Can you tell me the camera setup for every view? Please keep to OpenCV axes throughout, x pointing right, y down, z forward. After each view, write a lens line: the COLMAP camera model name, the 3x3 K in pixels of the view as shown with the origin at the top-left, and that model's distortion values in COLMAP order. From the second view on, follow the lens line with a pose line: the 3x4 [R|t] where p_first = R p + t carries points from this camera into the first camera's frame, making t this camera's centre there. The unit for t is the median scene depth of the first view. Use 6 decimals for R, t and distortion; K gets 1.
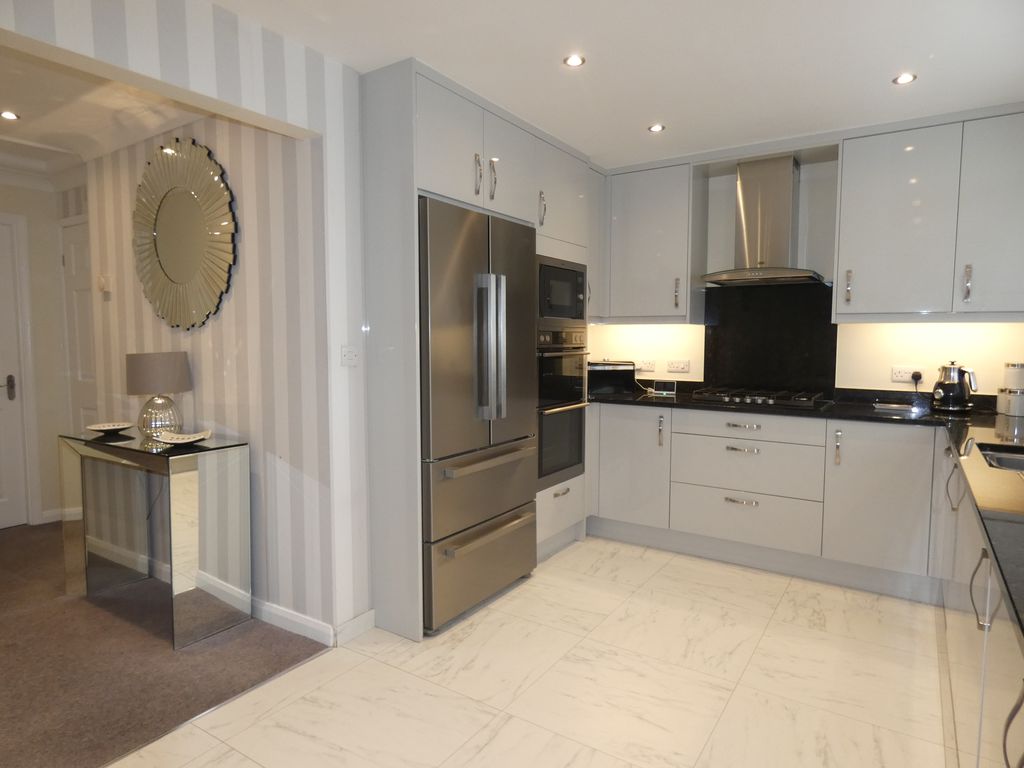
lens RADIAL K [[615.0, 0, 510.0], [0, 615.0, 385.4], [0, 0, 1]] dist [-0.000544, -0.001046]
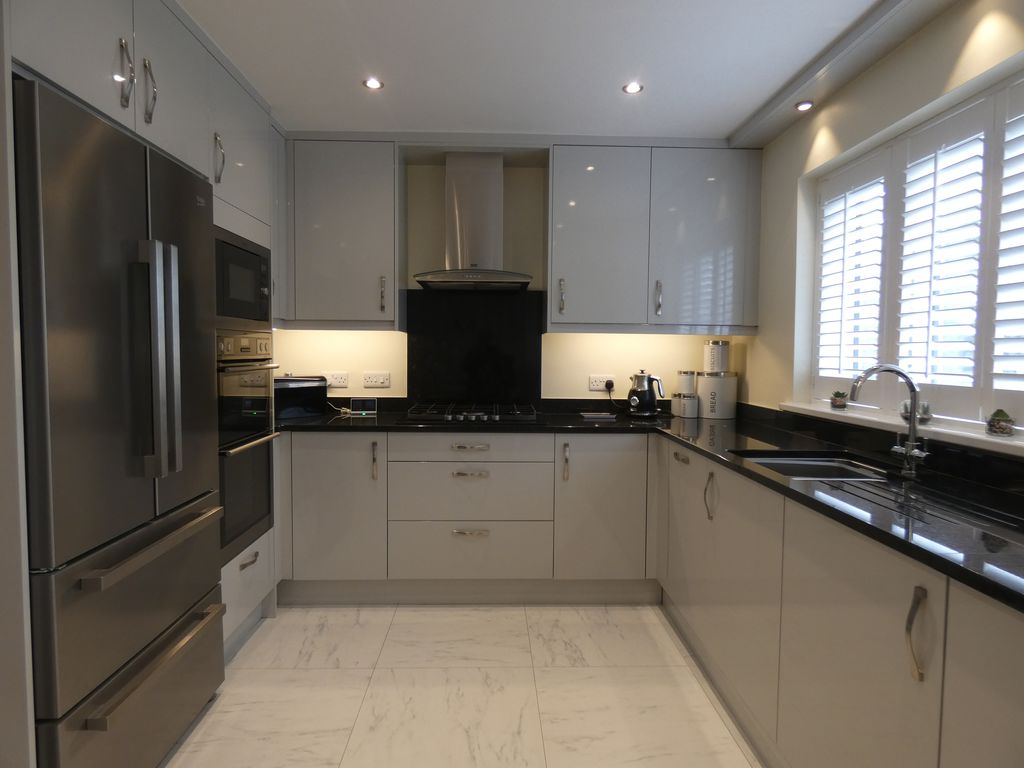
lens RADIAL K [[615.0, 0, 512.4], [0, 615.0, 380.4], [0, 0, 1]] dist [-0.000544, -0.001046]
pose [[0.815289, -0.025535, 0.578491, -0.084473], [0.040418, 0.999100, -0.012862, -0.016329], [-0.577642, 0.033867, 0.815588, 0.252421]]
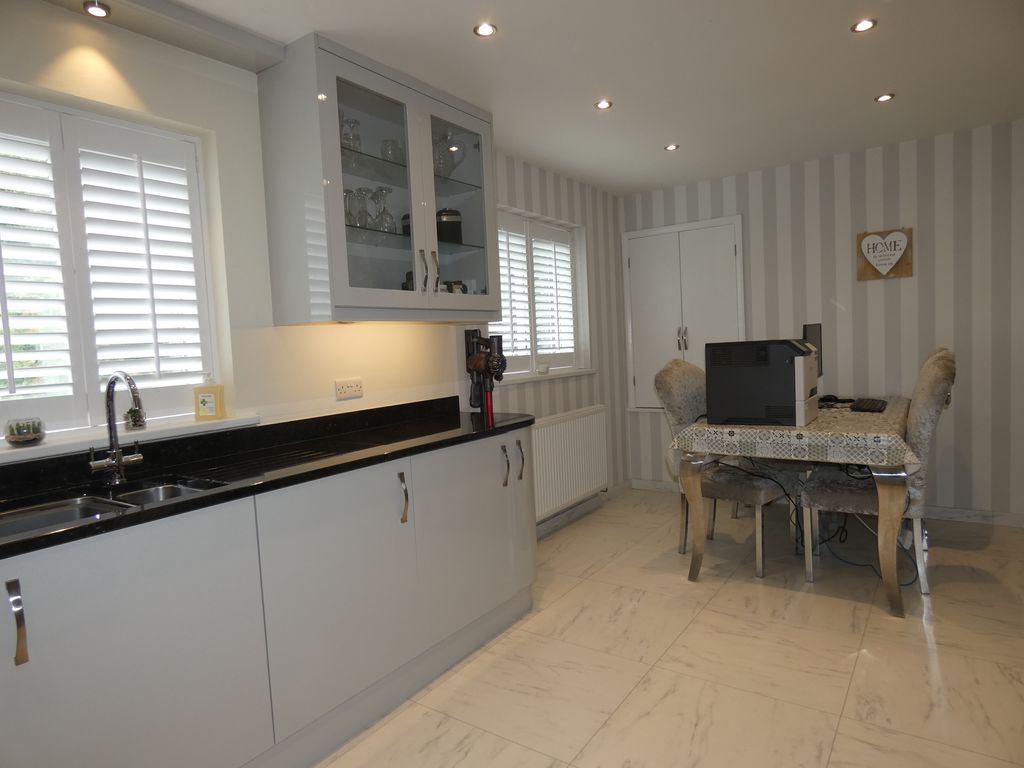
lens RADIAL K [[615.0, 0, 512.2], [0, 615.0, 381.5], [0, 0, 1]] dist [-0.000544, -0.001046]
pose [[-0.997850, 0.047777, 0.044874, 0.167094], [0.053790, 0.988101, 0.144092, -0.076158], [-0.037456, 0.146196, -0.988546, 1.059189]]
